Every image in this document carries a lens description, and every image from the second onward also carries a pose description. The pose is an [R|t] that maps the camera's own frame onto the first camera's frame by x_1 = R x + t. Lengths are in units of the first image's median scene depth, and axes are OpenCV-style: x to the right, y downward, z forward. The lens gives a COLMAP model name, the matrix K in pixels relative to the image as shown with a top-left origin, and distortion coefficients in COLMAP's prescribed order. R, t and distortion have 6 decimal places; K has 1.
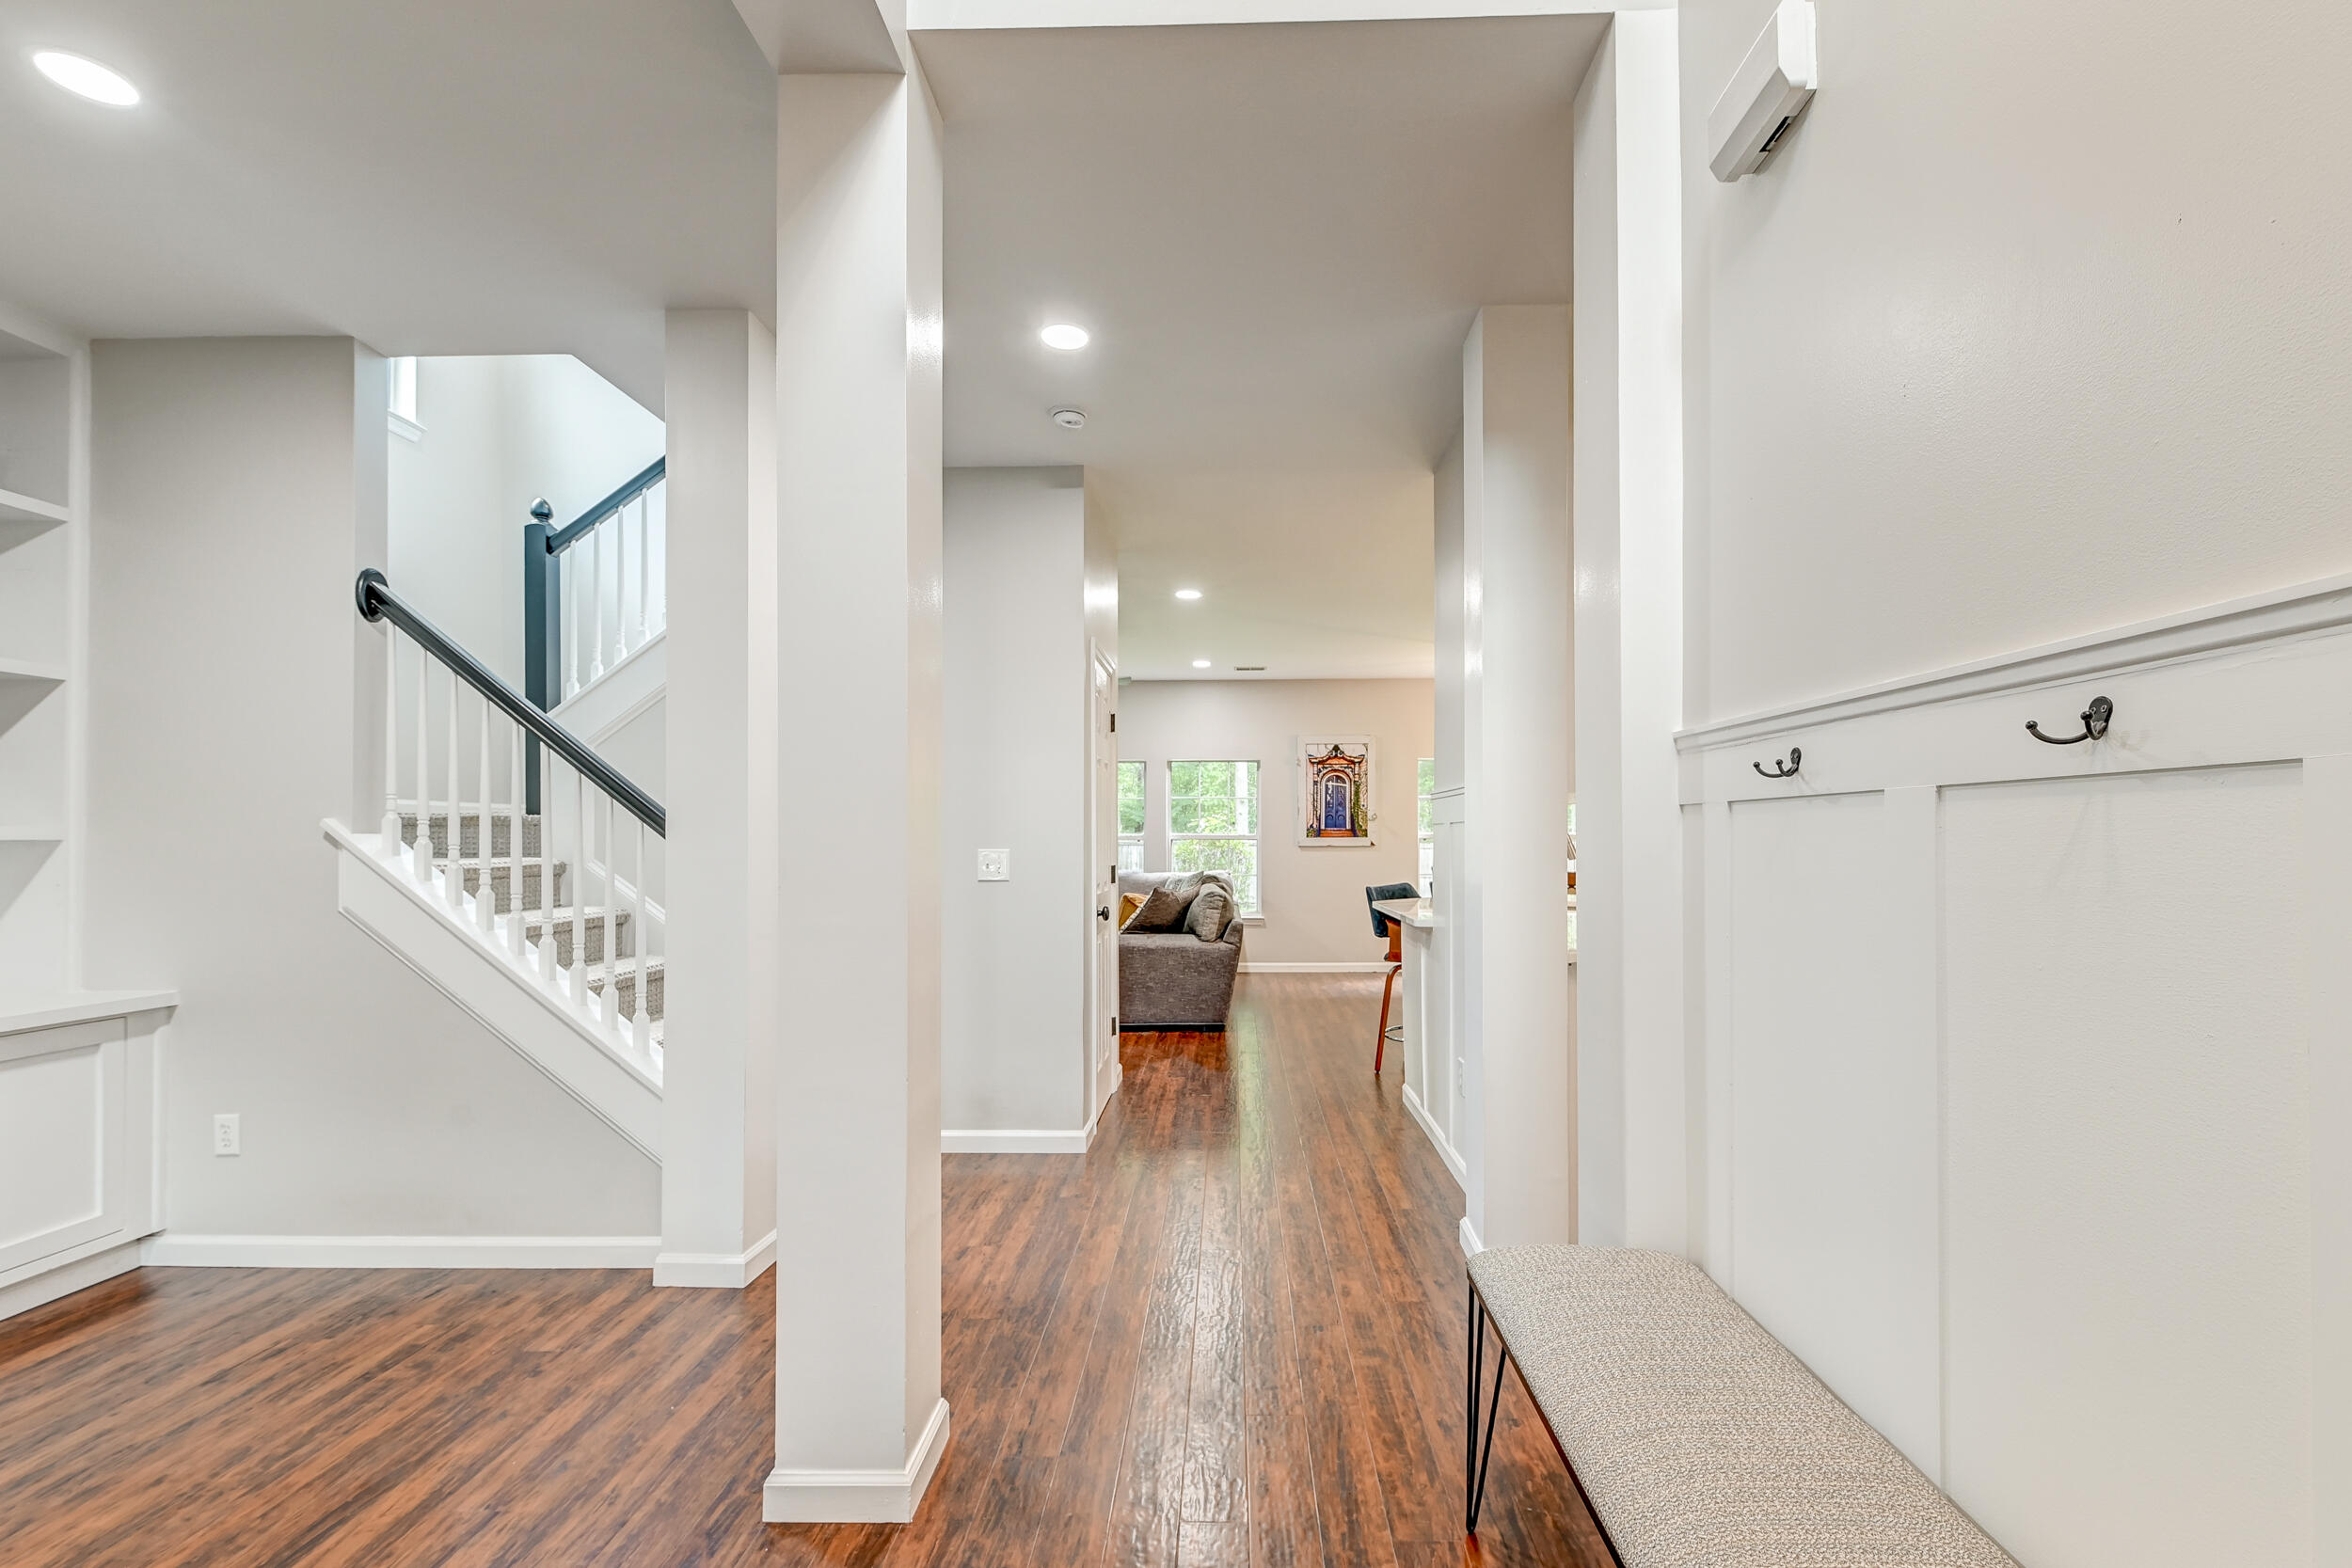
lens RADIAL K [[1001.6, 0, 1200.5], [0, 1001.6, 828.3], [0, 0, 1]] dist [0.018772, -0.007258]
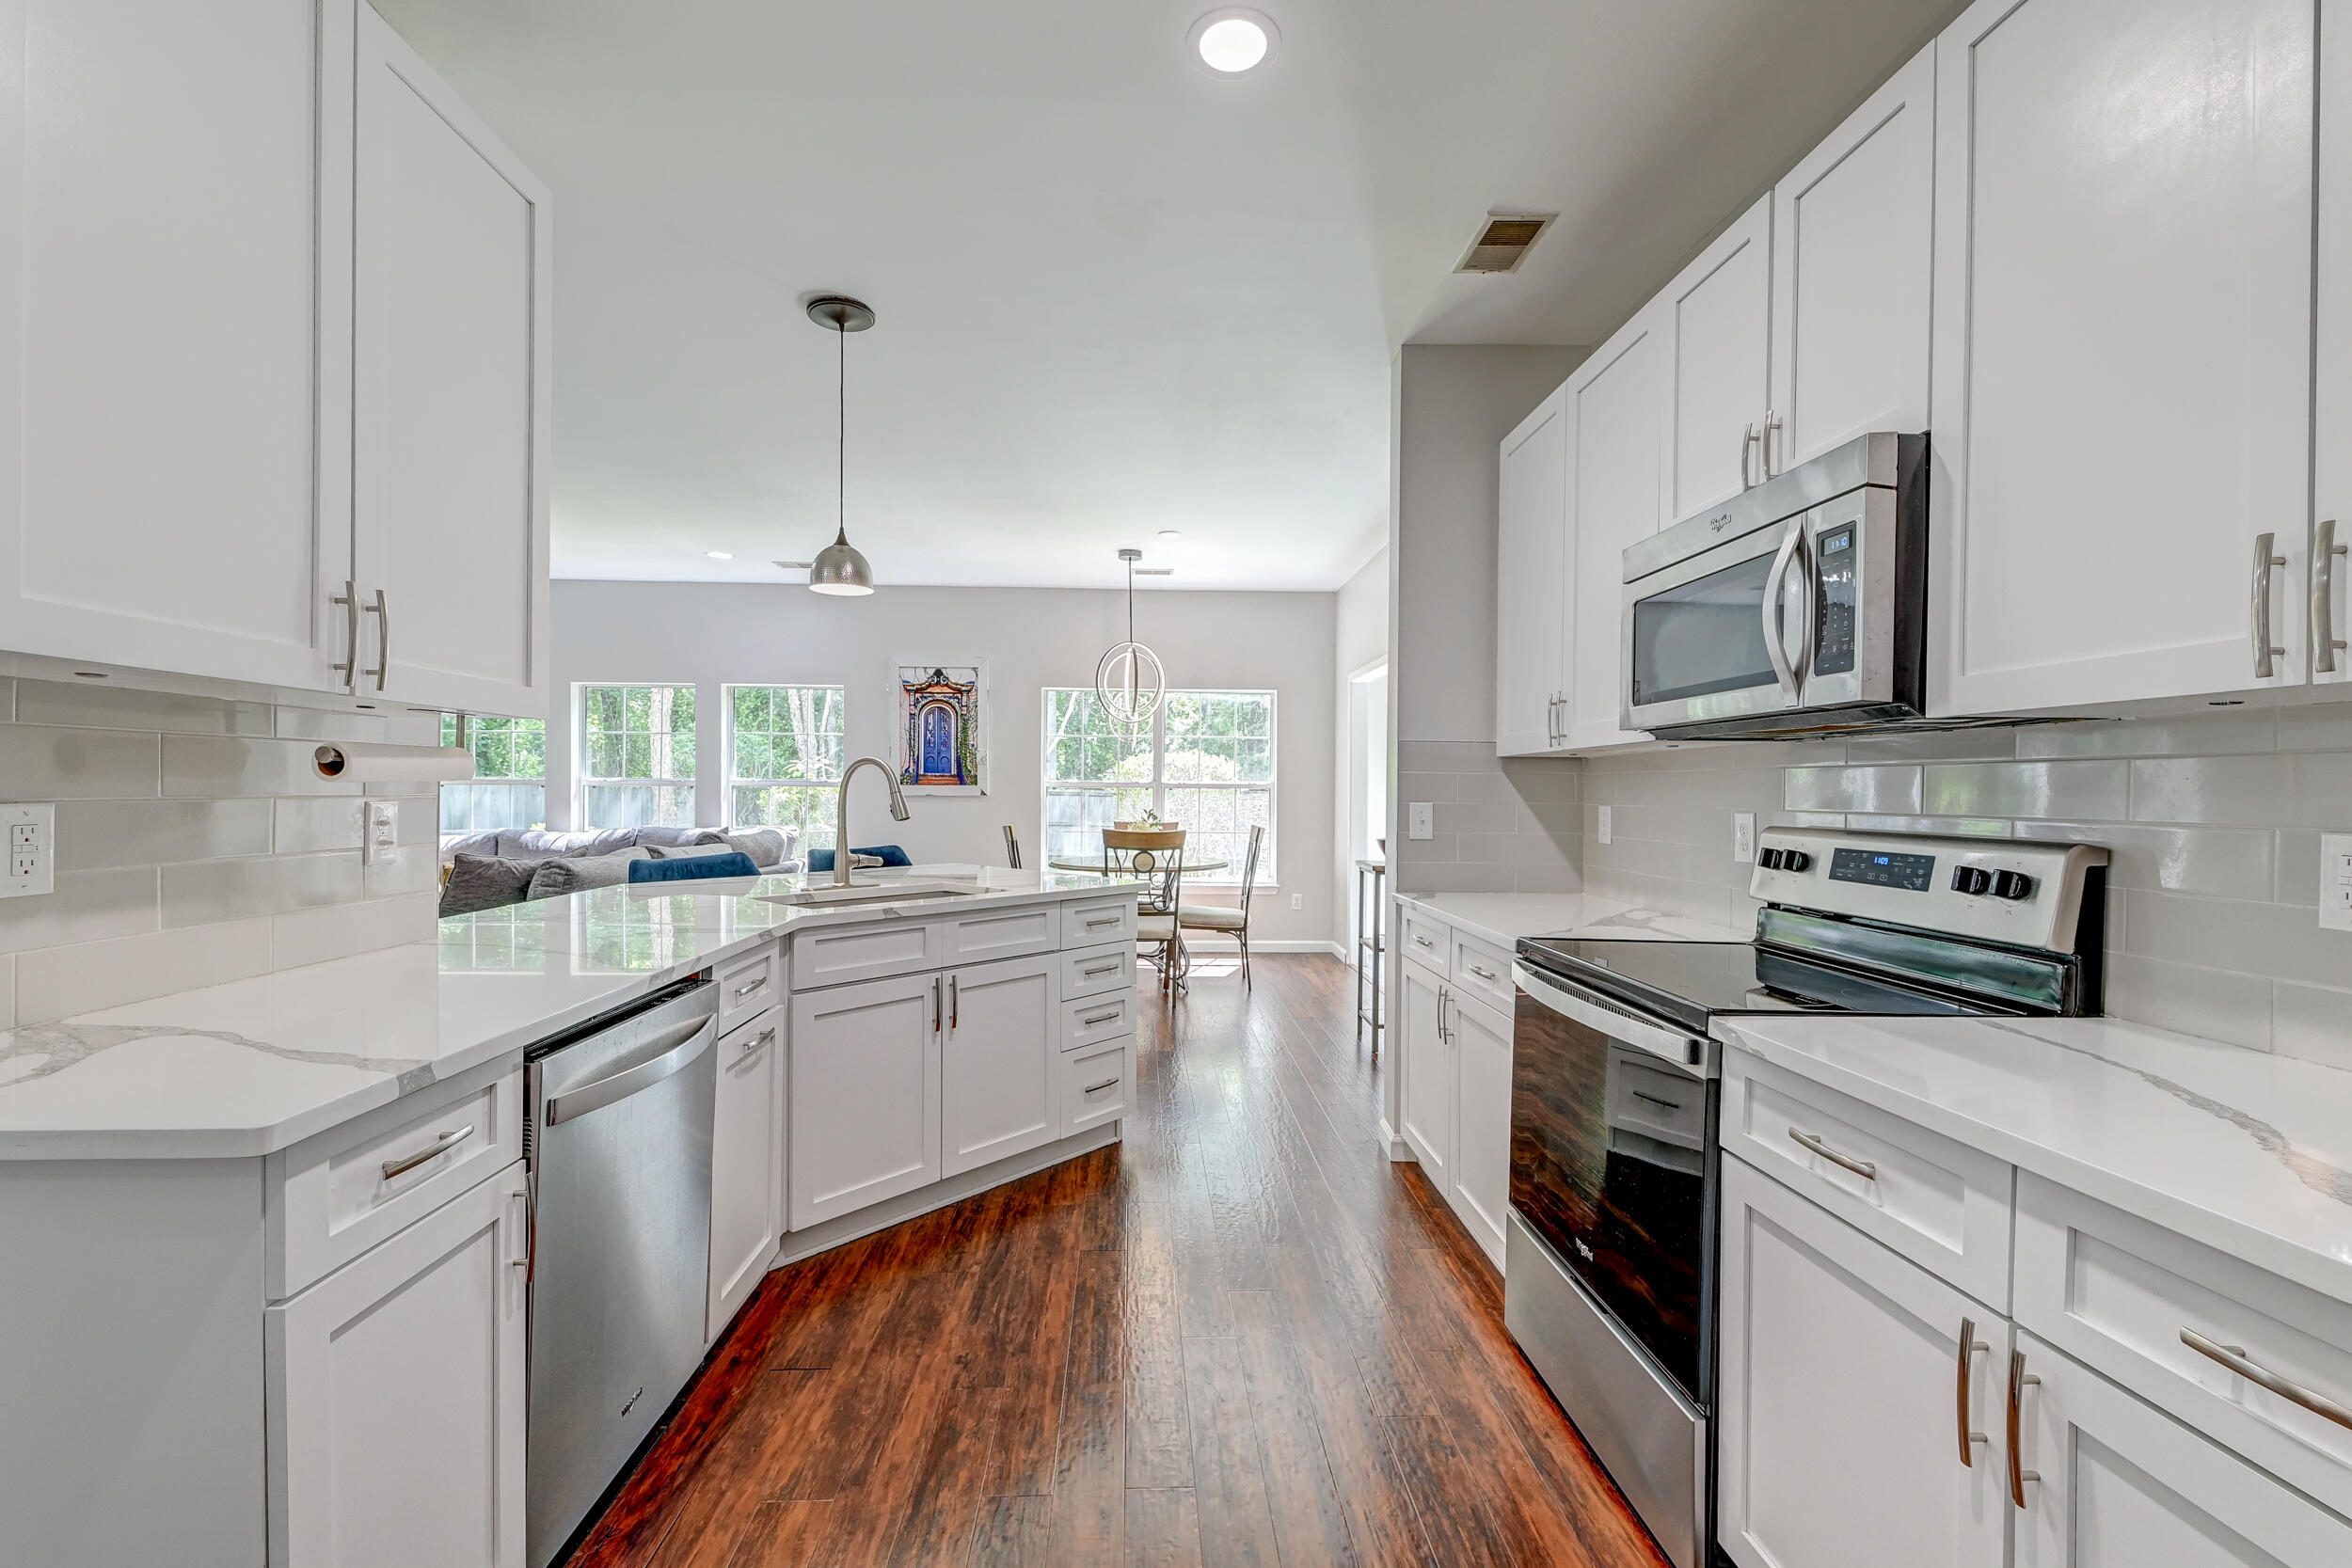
lens RADIAL K [[1001.6, 0, 1169.5], [0, 1001.6, 794.5], [0, 0, 1]] dist [0.018772, -0.007258]
pose [[0.997255, 0.012500, 0.072976, 0.865986], [-0.013857, 0.999740, 0.018111, -0.001348], [-0.072731, -0.019073, 0.997169, 0.634331]]
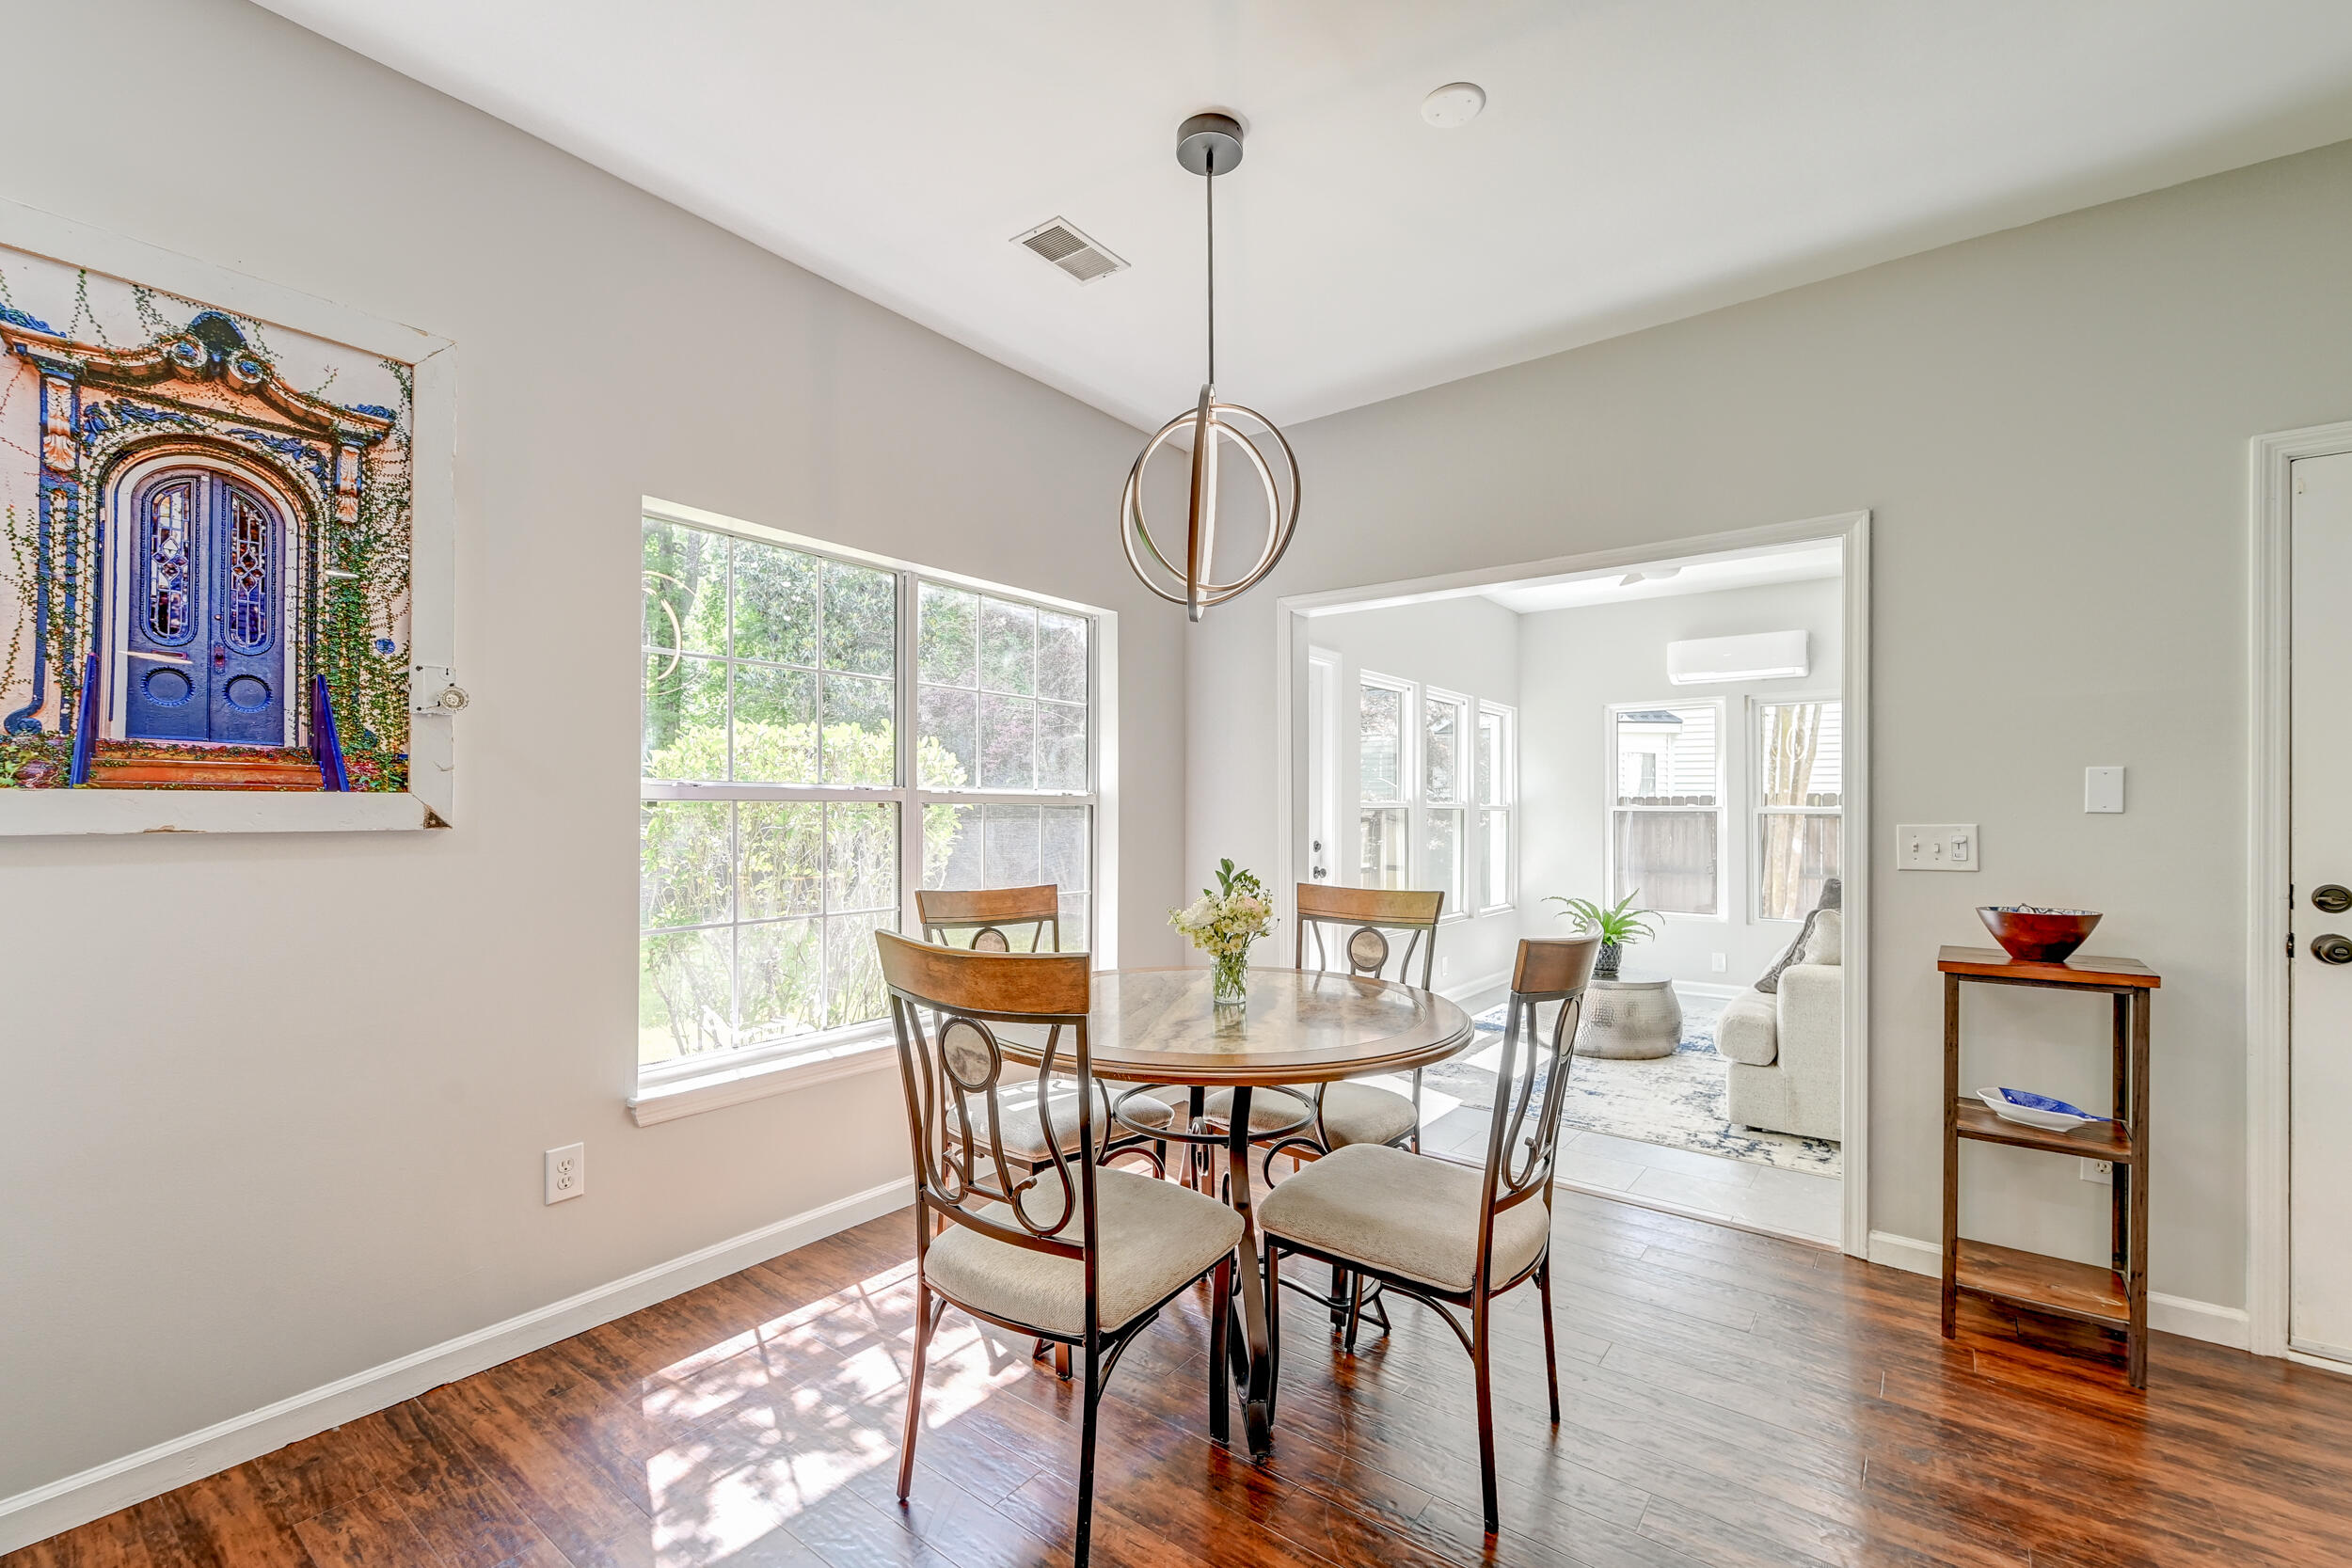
lens RADIAL K [[1001.6, 0, 1167.7], [0, 1001.6, 801.9], [0, 0, 1]] dist [0.018772, -0.007258]
pose [[0.581217, 0.014555, 0.813619, 0.275791], [-0.020402, 0.999786, -0.003311, 0.028268], [-0.813493, -0.014675, 0.581390, 2.431775]]
